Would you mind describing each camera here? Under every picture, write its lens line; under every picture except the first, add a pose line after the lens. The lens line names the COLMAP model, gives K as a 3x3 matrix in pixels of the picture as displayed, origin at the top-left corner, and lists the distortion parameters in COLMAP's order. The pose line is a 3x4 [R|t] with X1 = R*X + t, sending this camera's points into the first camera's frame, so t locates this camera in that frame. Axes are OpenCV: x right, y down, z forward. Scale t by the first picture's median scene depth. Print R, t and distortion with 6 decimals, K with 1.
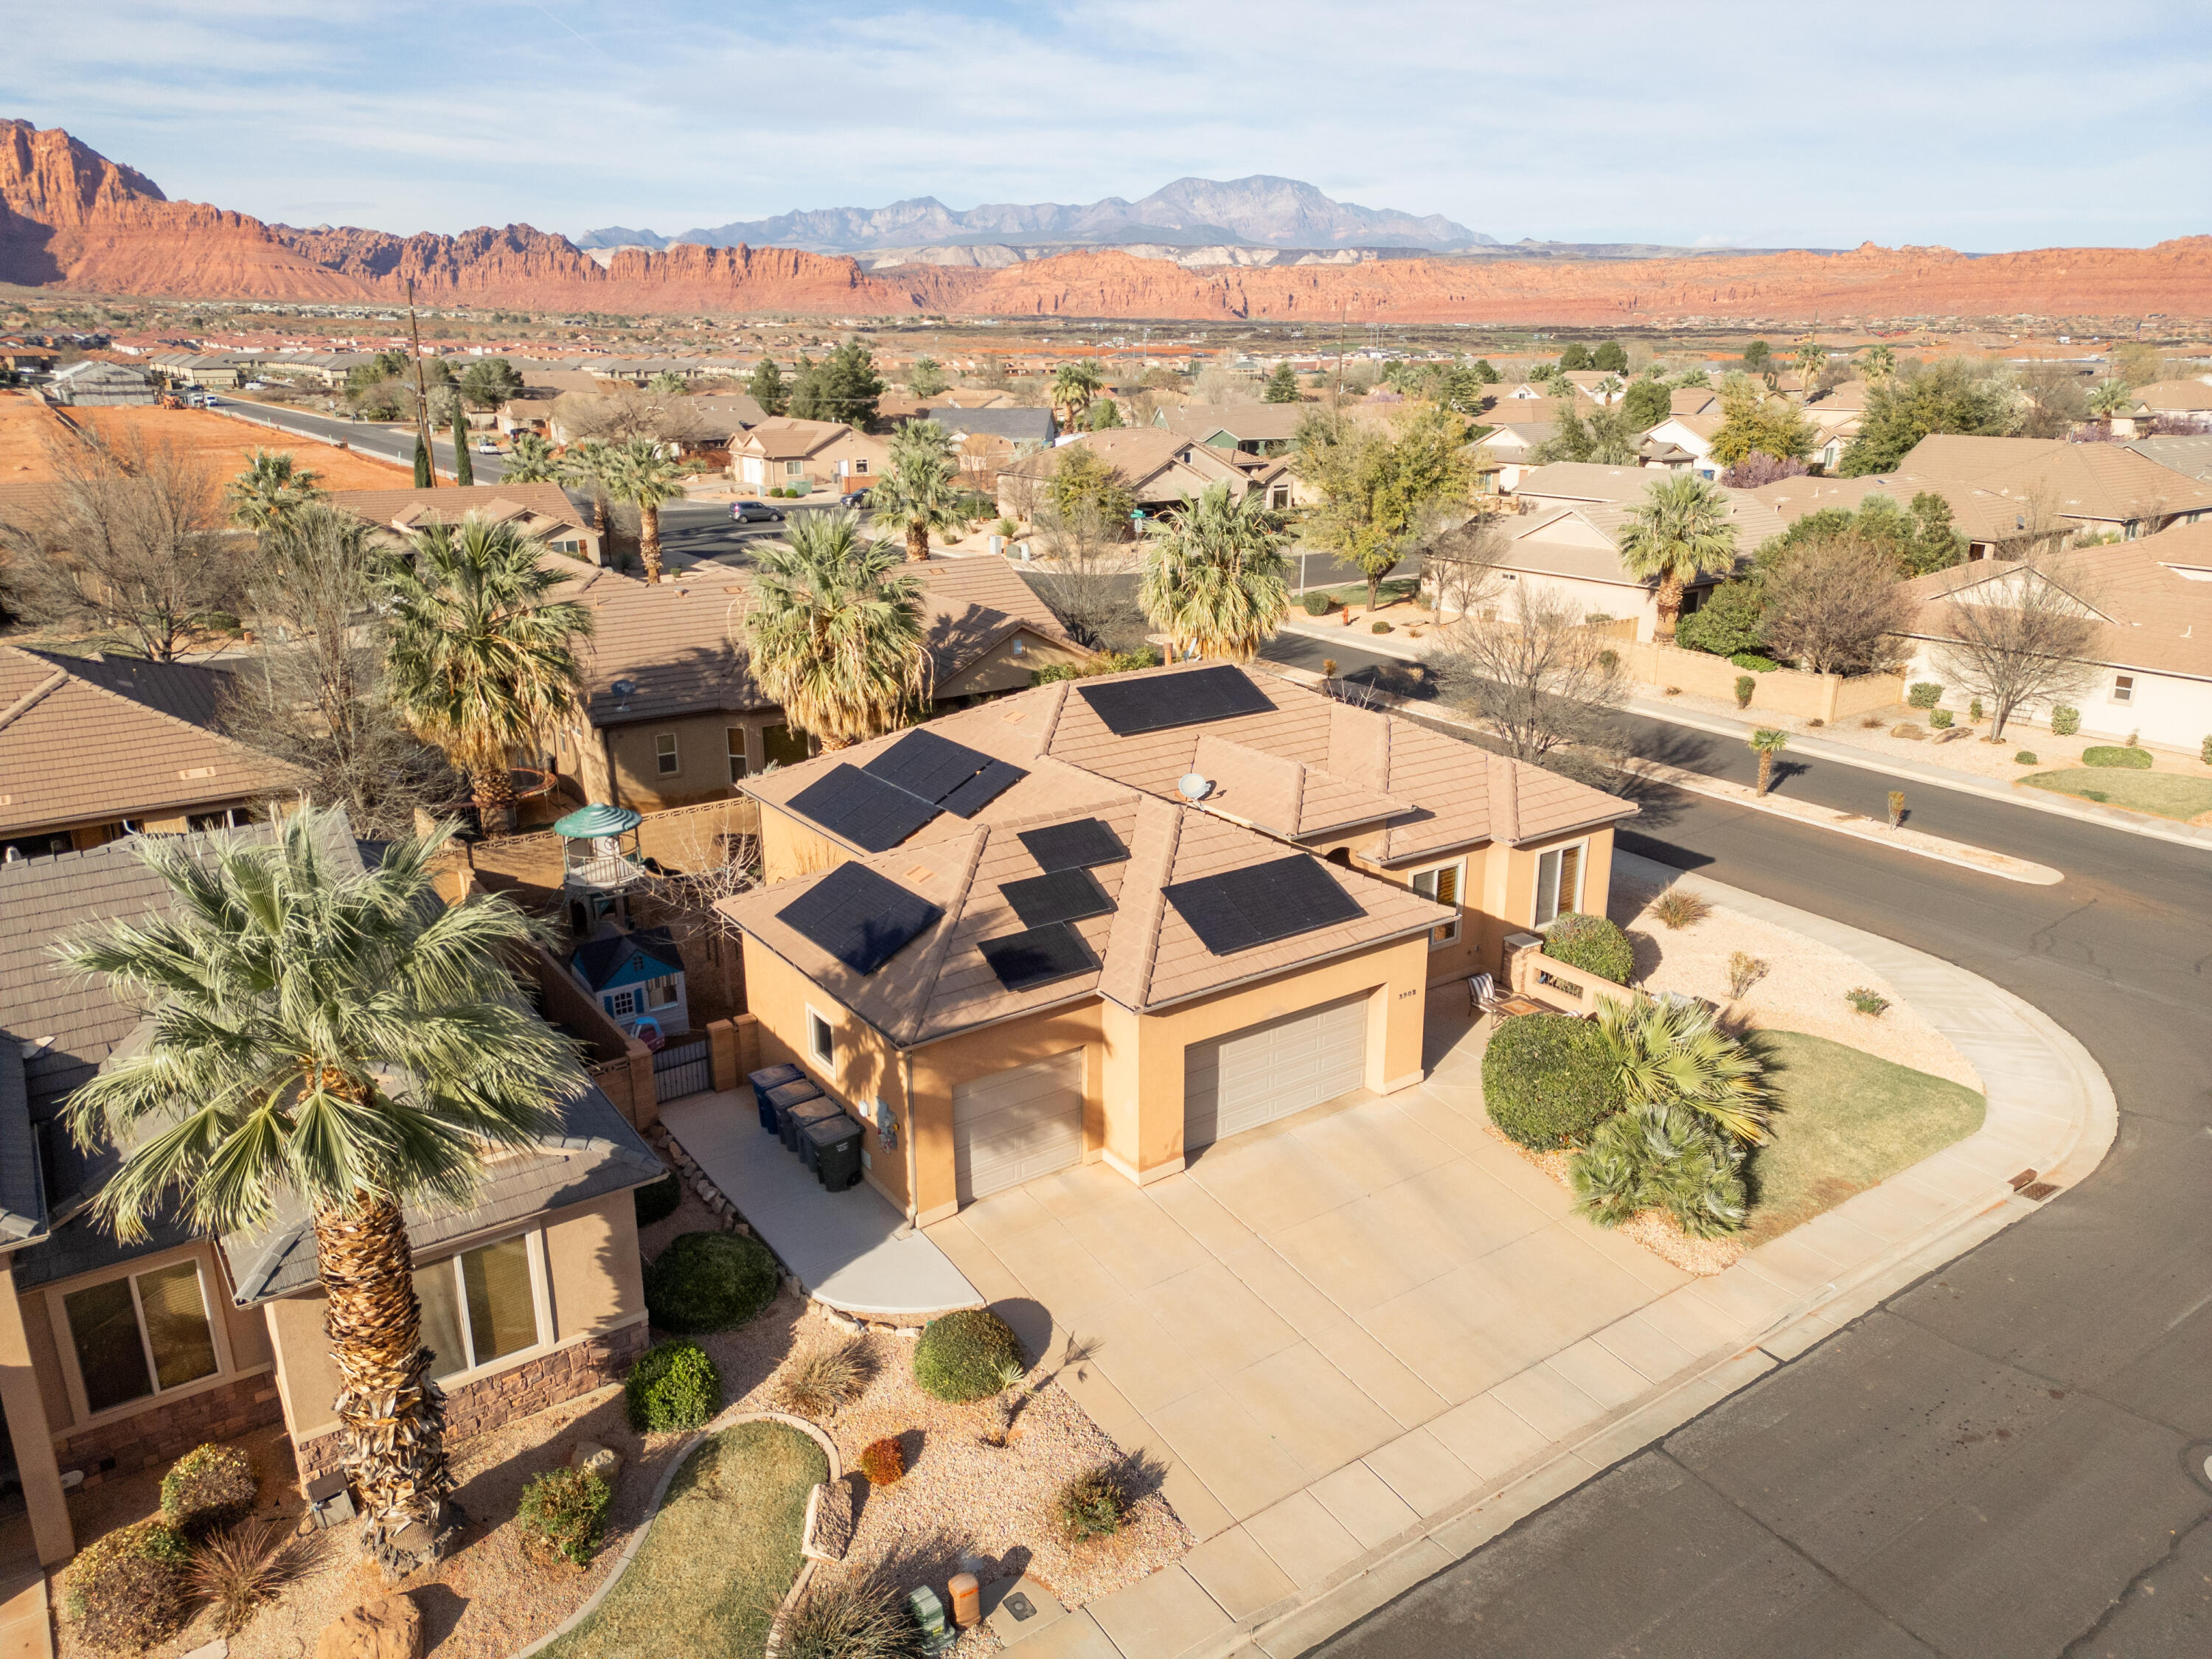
lens RADIAL K [[1542.0, 0, 1109.4], [0, 1542.0, 826.9], [0, 0, 1]] dist [0.076342, -0.065358]
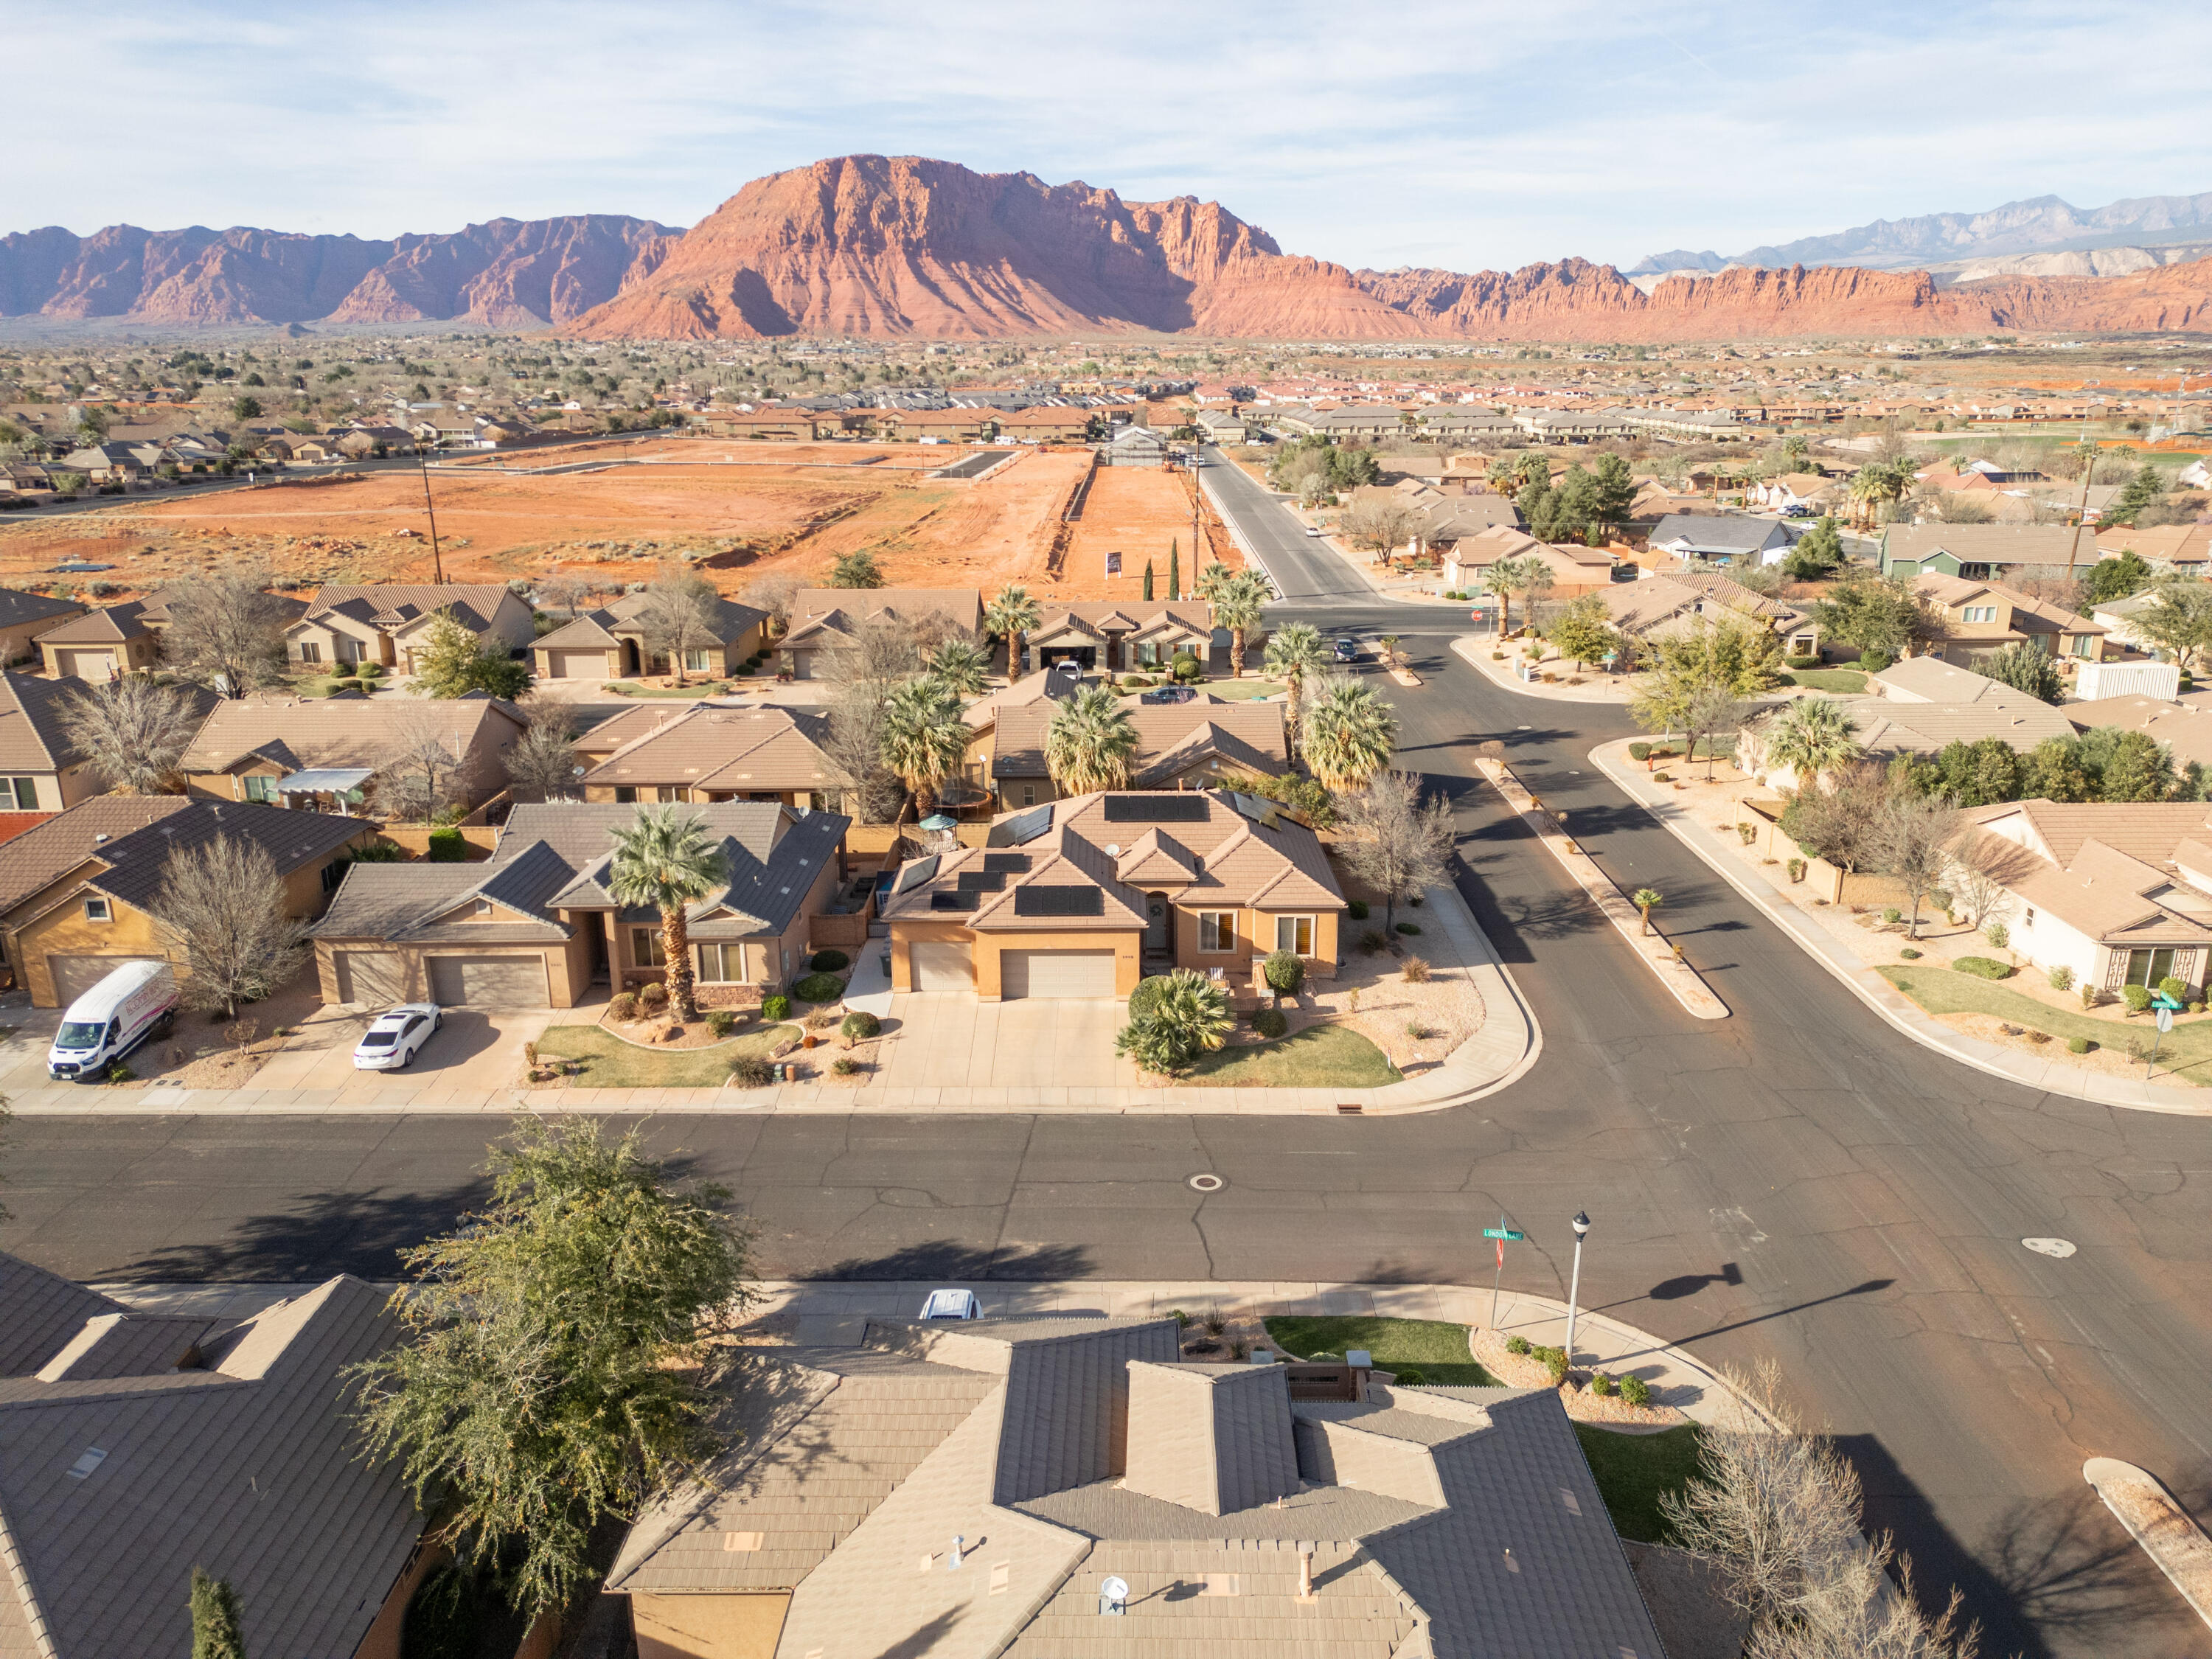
lens RADIAL K [[1546.1, 0, 1108.9], [0, 1546.1, 820.5], [0, 0, 1]] dist [0.077360, -0.074088]
pose [[0.815680, 0.158771, -0.556289, 1.300774], [-0.168879, 0.985067, 0.033524, -0.145497], [0.553305, 0.066600, 0.830312, -0.814024]]
